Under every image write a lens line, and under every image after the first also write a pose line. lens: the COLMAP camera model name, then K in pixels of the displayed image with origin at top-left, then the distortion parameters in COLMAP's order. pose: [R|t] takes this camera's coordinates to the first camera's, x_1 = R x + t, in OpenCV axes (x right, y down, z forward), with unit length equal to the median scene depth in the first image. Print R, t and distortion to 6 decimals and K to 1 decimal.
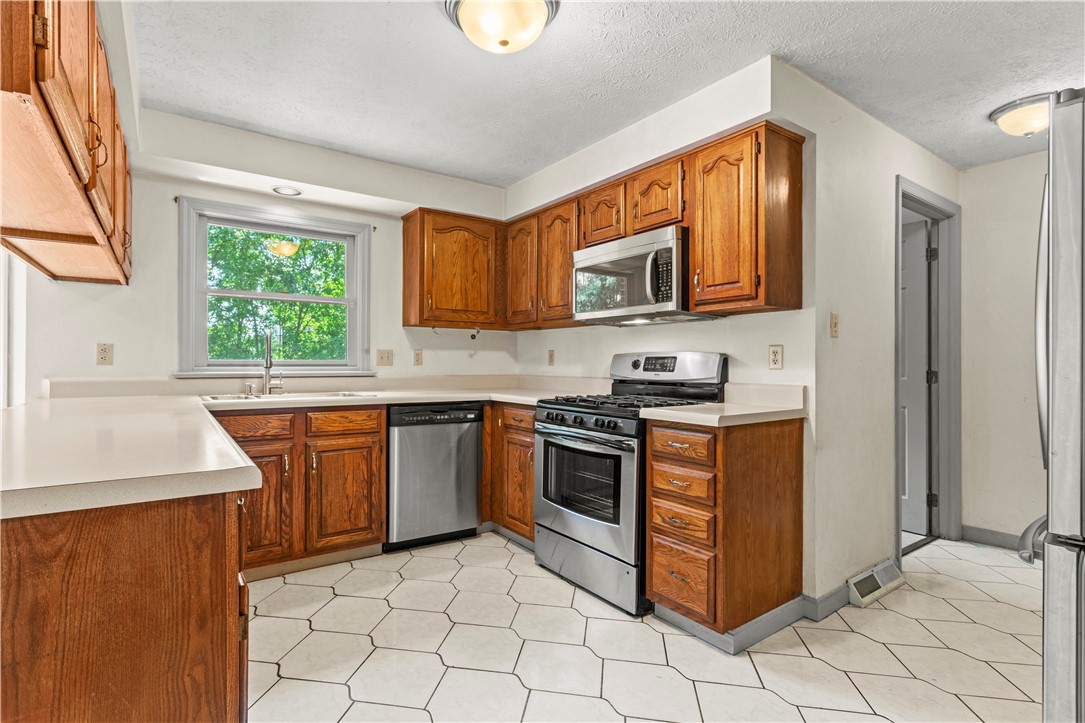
lens RADIAL K [[517.2, 0, 535.5], [0, 517.2, 367.0], [0, 0, 1]] dist [-0.006410, 0.002897]
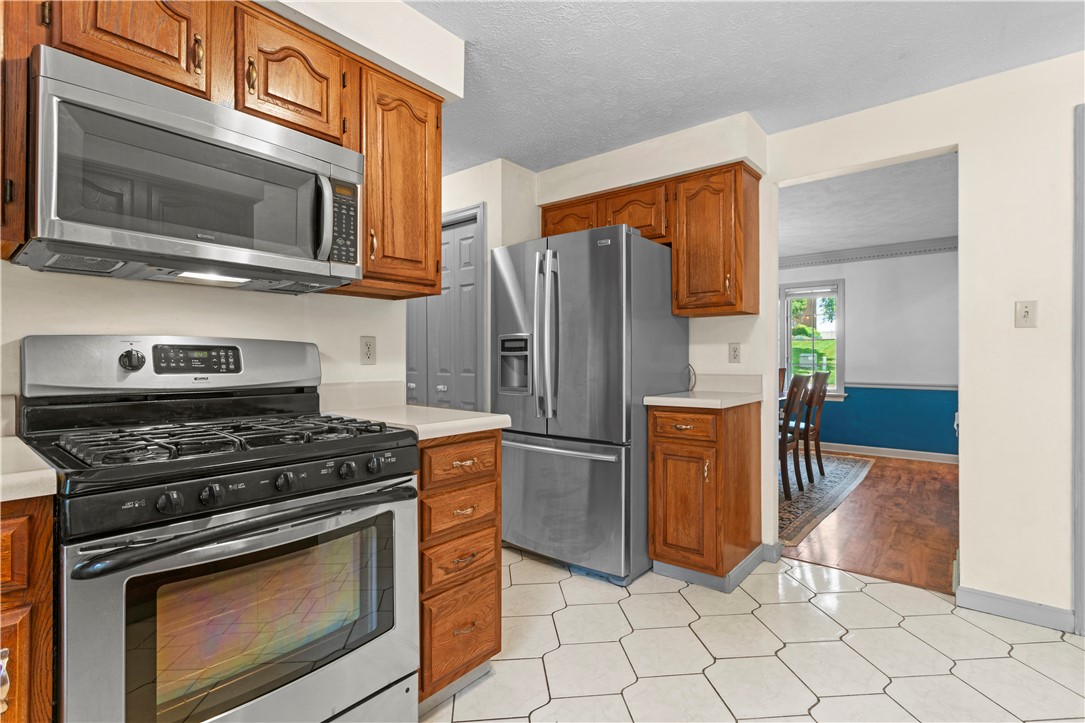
lens RADIAL K [[517.2, 0, 536.7], [0, 517.2, 357.6], [0, 0, 1]] dist [-0.006410, 0.002897]
pose [[-0.258409, -0.001438, 0.966034, -0.388585], [0.004954, 0.999984, 0.002814, -0.007330], [-0.966023, 0.005512, -0.258398, 0.834268]]
